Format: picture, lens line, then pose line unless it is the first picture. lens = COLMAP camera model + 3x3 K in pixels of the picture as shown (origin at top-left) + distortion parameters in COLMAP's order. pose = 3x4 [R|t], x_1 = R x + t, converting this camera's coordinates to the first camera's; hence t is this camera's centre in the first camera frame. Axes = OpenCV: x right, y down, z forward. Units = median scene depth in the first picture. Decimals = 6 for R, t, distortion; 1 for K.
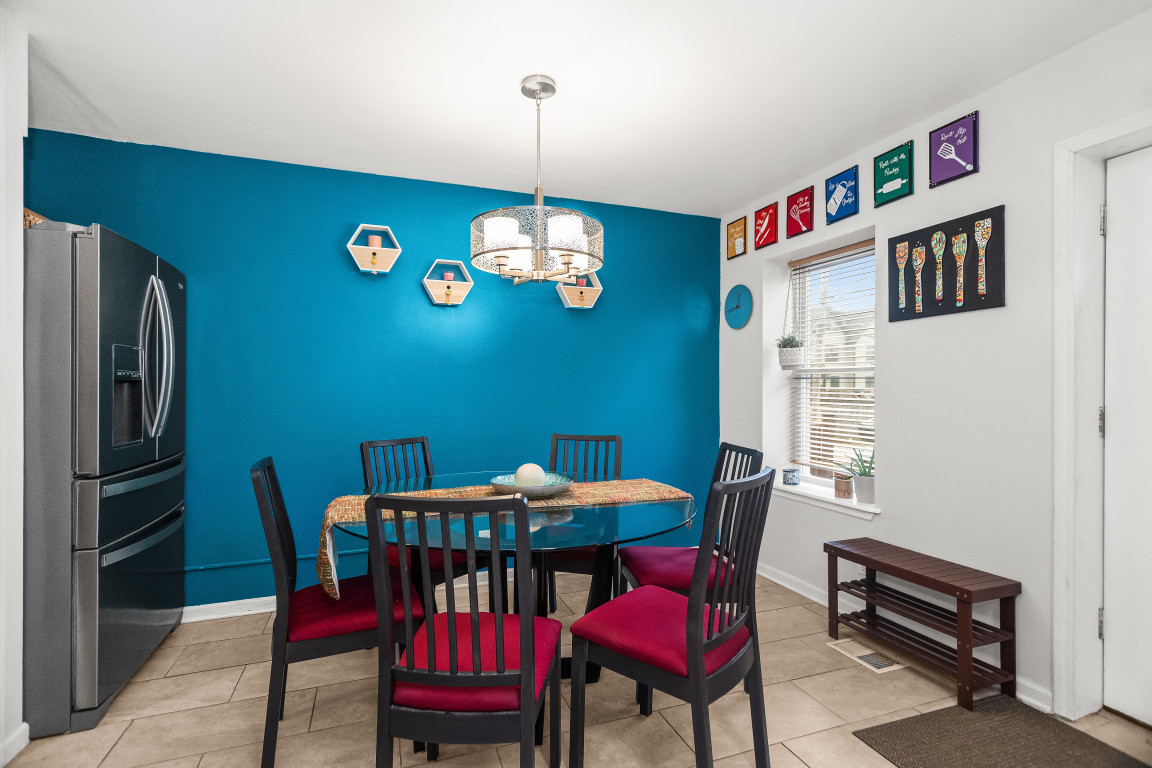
lens RADIAL K [[548.2, 0, 582.9], [0, 548.2, 386.7], [0, 0, 1]] dist [-0.011043, 0.006367]
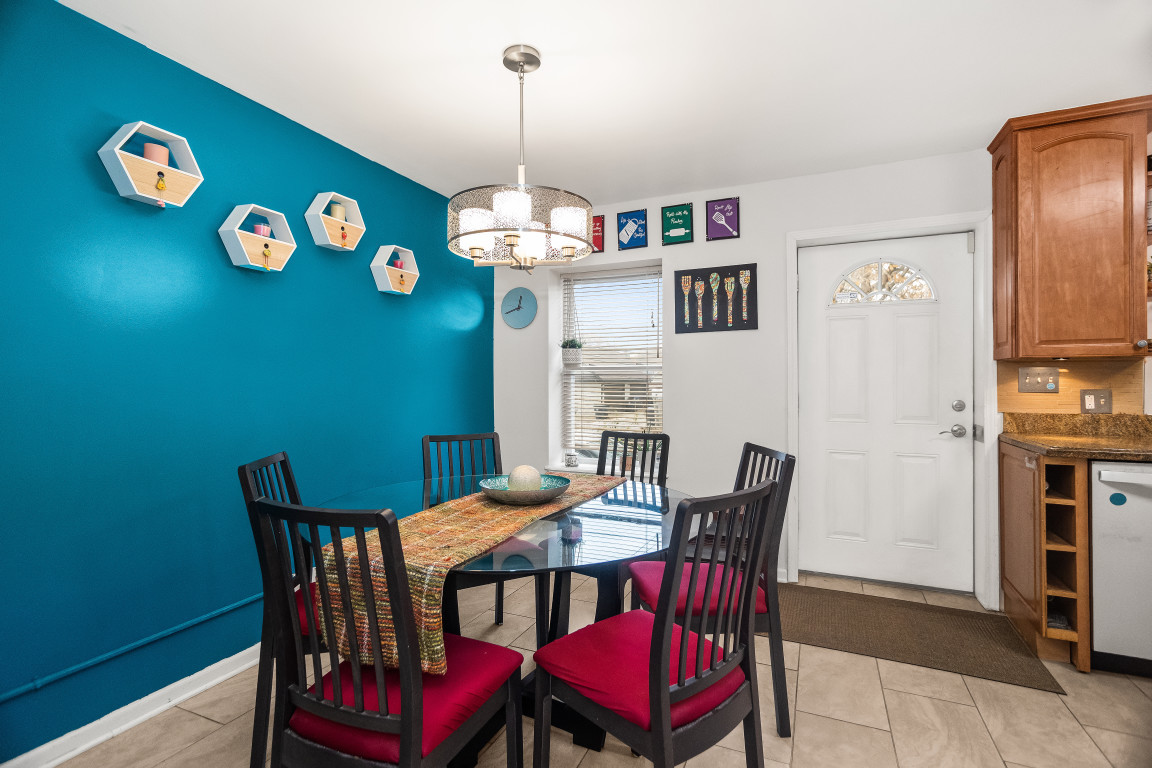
lens RADIAL K [[548.2, 0, 577.1], [0, 548.2, 379.3], [0, 0, 1]] dist [-0.011043, 0.006367]
pose [[0.693045, 0.001732, 0.720893, -0.591586], [0.004367, 0.999969, -0.006602, 0.002440], [-0.720881, 0.007724, 0.693015, 0.252390]]
